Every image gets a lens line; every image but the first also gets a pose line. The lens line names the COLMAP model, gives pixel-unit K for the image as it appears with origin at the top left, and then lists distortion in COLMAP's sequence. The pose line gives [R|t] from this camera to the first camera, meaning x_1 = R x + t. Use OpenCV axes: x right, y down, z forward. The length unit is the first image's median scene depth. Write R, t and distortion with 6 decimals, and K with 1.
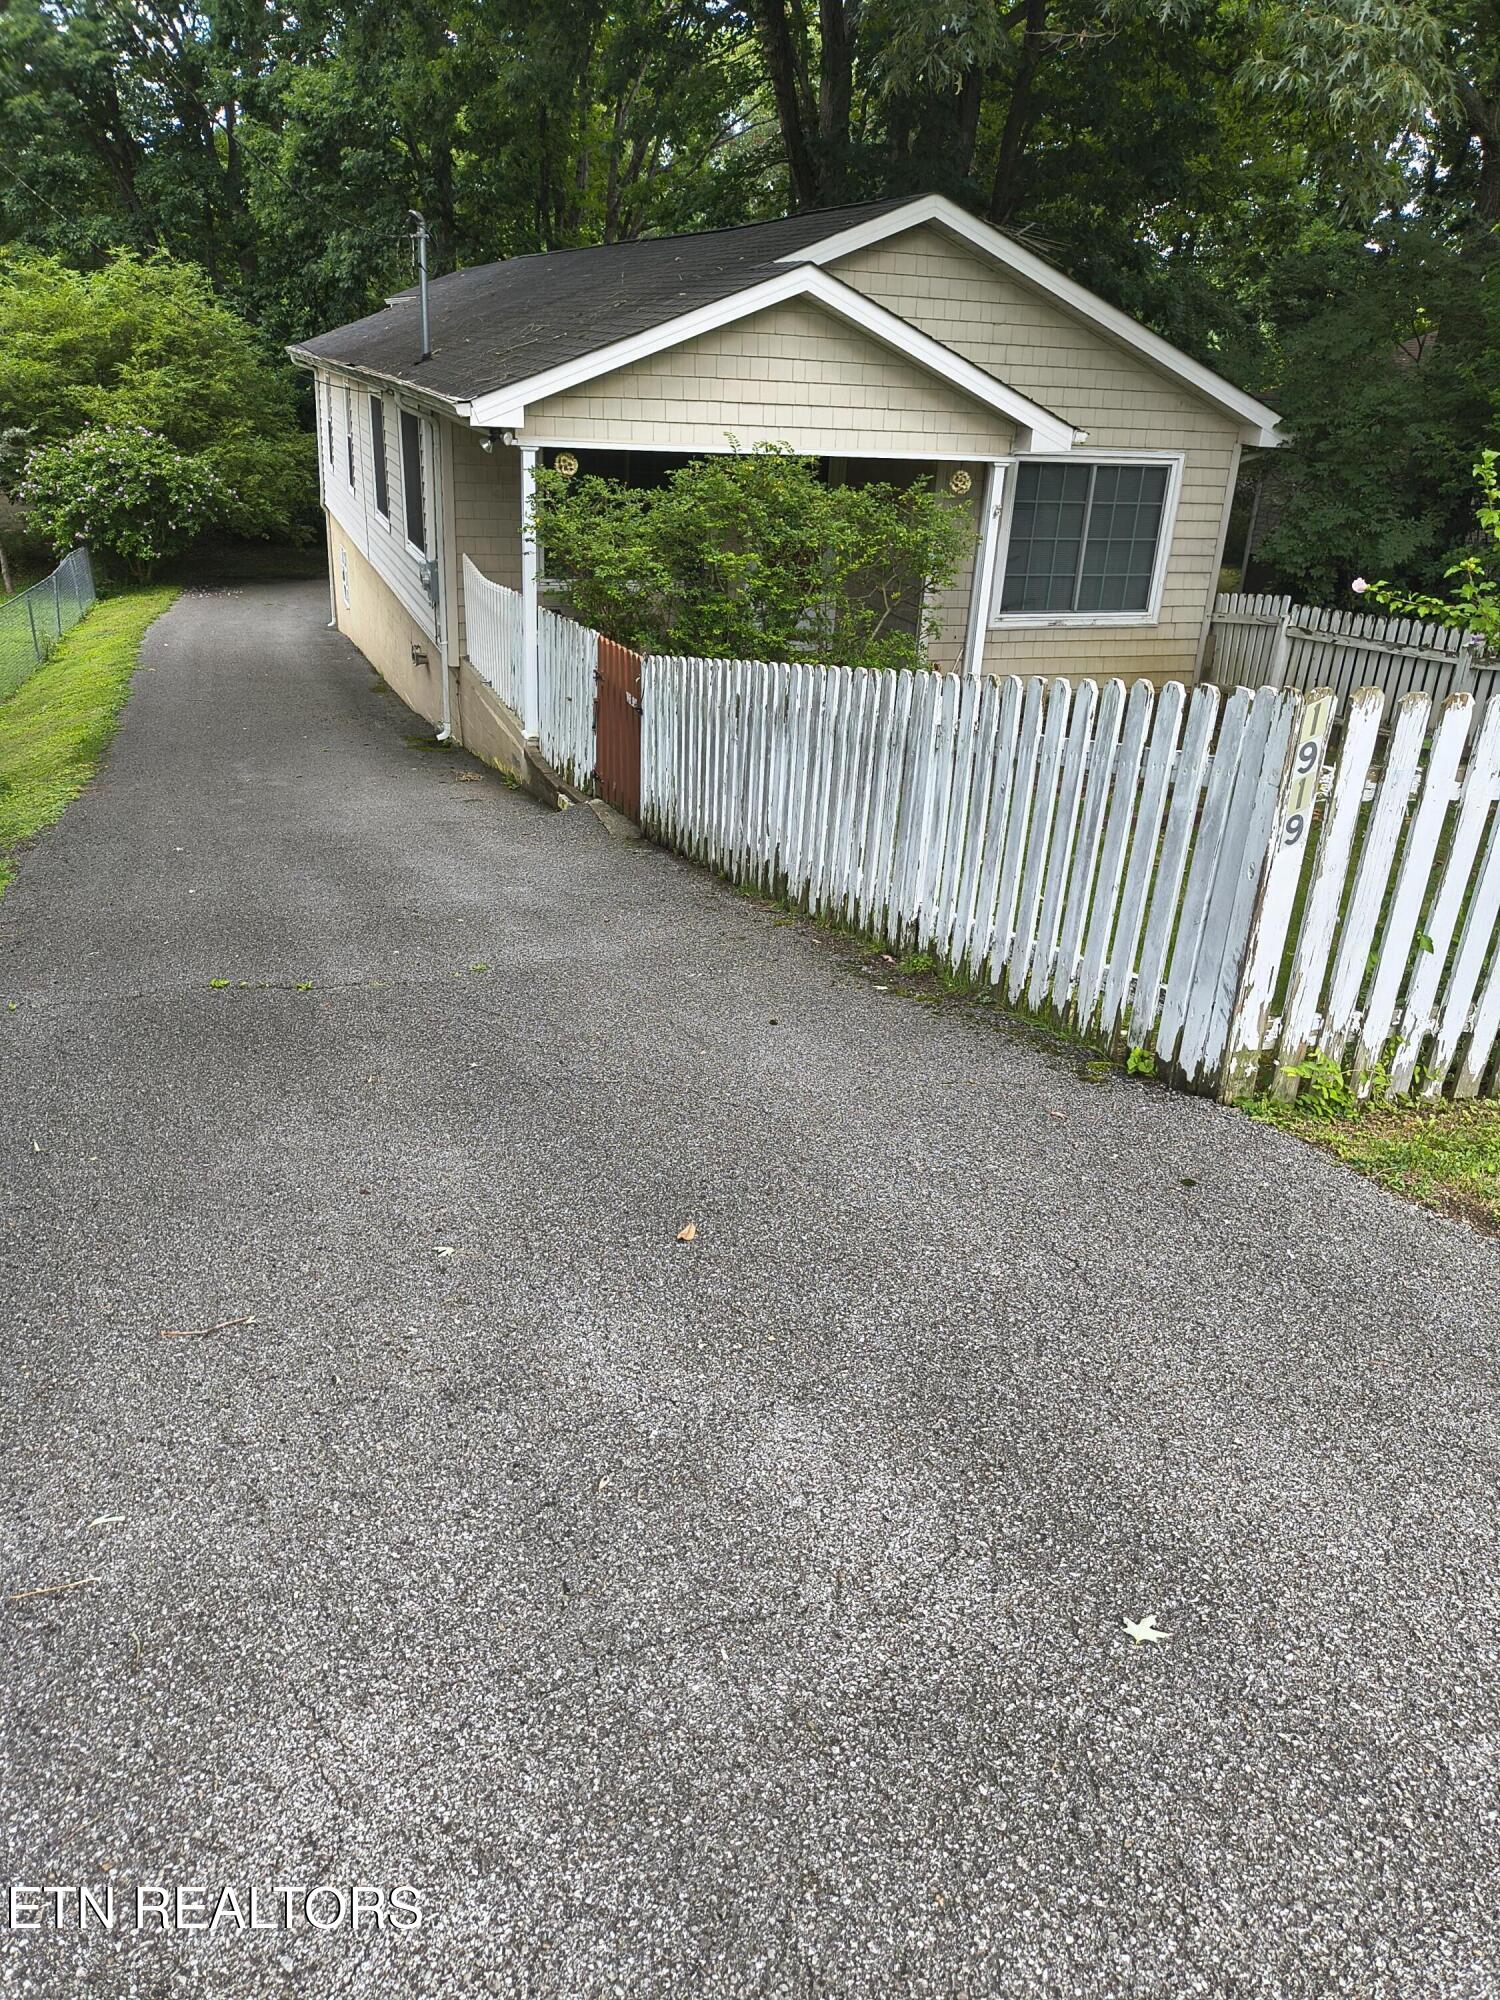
lens RADIAL K [[1475.3, 0, 750.0], [0, 1475.3, 1000.0], [0, 0, 1]] dist [0.000042, 0.003004]
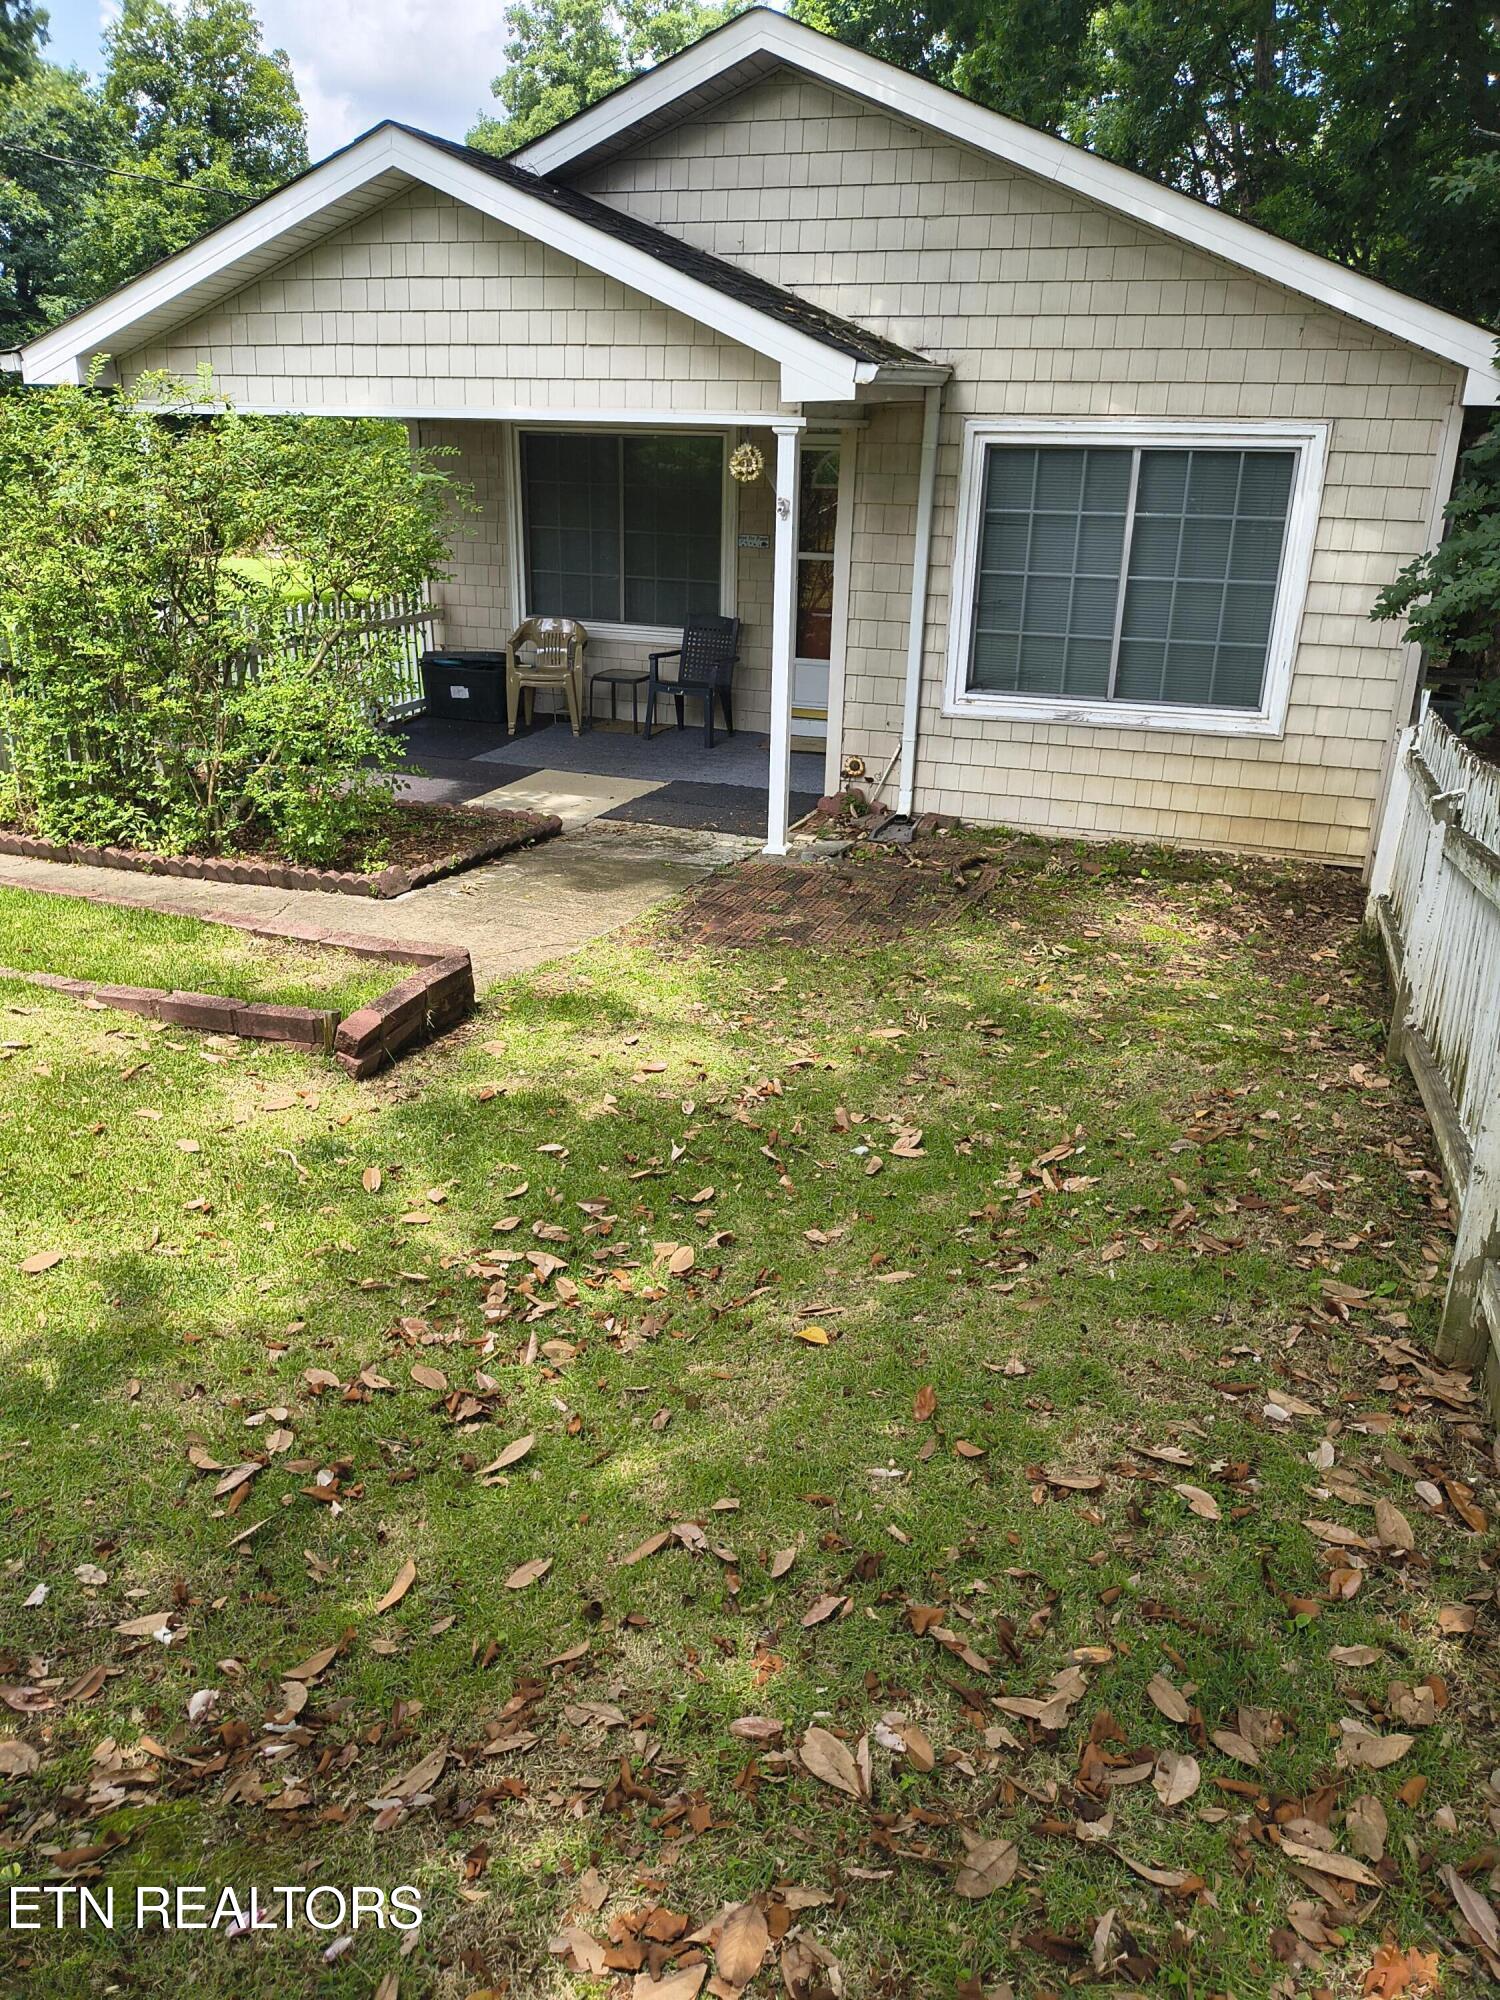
lens RADIAL K [[1475.3, 0, 750.0], [0, 1475.3, 1000.0], [0, 0, 1]] dist [0.000042, 0.003004]
pose [[0.778955, 0.189167, -0.597867, 0.492557], [-0.234397, 0.972139, 0.002195, -0.117101], [0.581625, 0.138428, 0.801592, 0.471351]]
